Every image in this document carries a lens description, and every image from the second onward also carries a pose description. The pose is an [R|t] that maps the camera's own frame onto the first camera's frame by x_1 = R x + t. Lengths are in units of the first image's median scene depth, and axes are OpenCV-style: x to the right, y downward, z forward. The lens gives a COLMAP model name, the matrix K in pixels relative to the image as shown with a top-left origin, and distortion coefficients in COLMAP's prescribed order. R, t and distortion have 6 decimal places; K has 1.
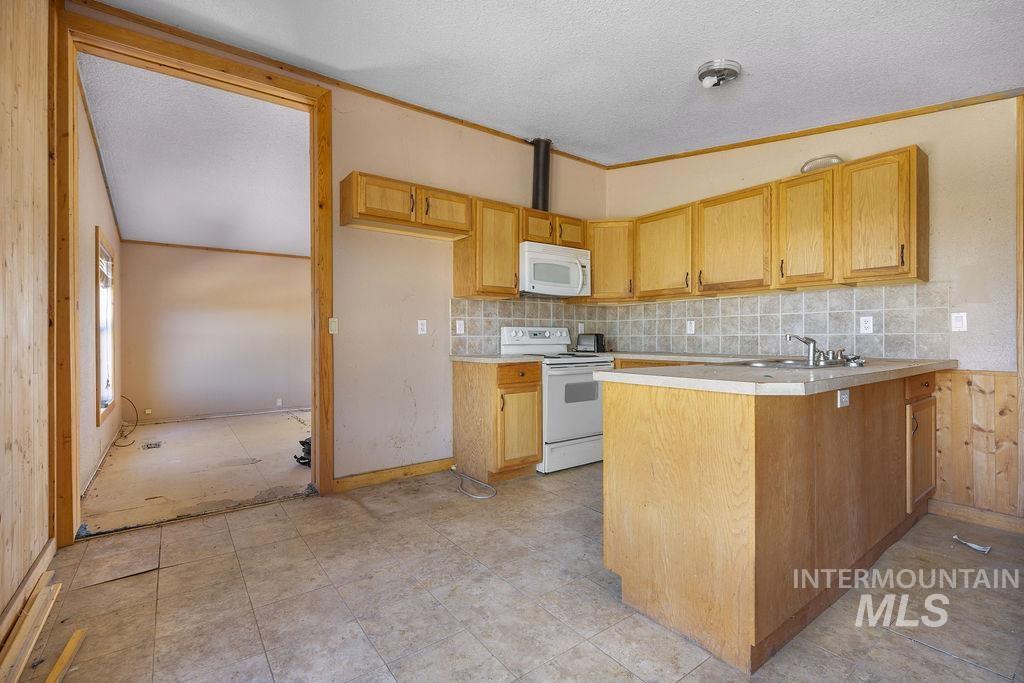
lens RADIAL K [[461.6, 0, 509.7], [0, 461.6, 339.5], [0, 0, 1]] dist [0.001860, -0.000505]
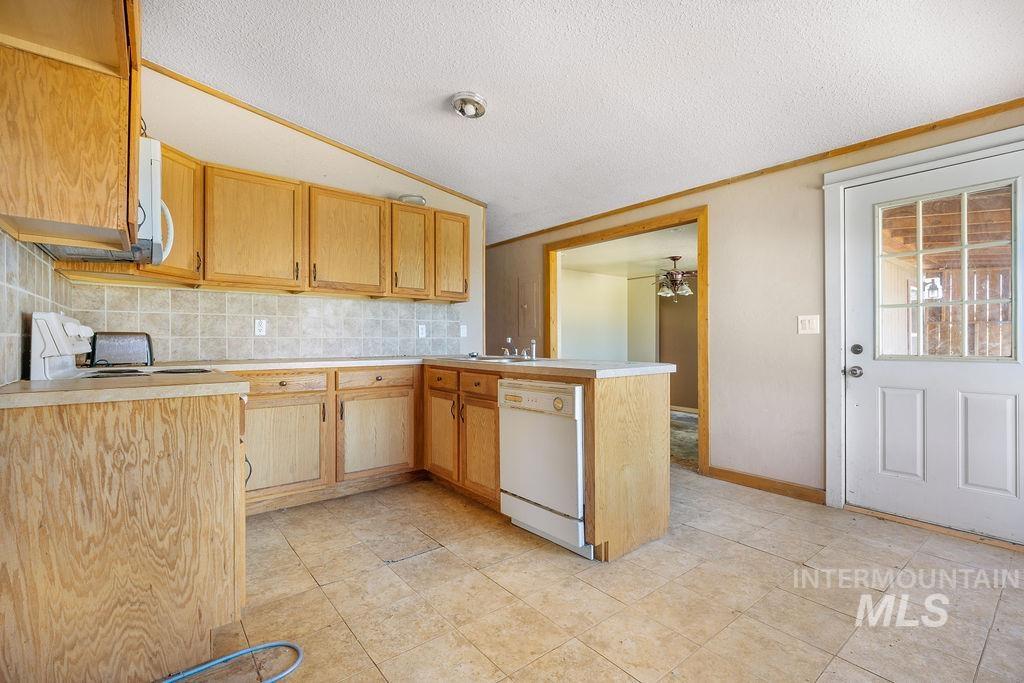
lens RADIAL K [[461.6, 0, 505.8], [0, 461.6, 342.1], [0, 0, 1]] dist [0.001860, -0.000505]
pose [[-0.045368, -0.000974, 0.998970, -0.582691], [0.002820, 0.999995, 0.001103, -0.000274], [-0.998966, 0.002867, -0.045365, 0.822645]]
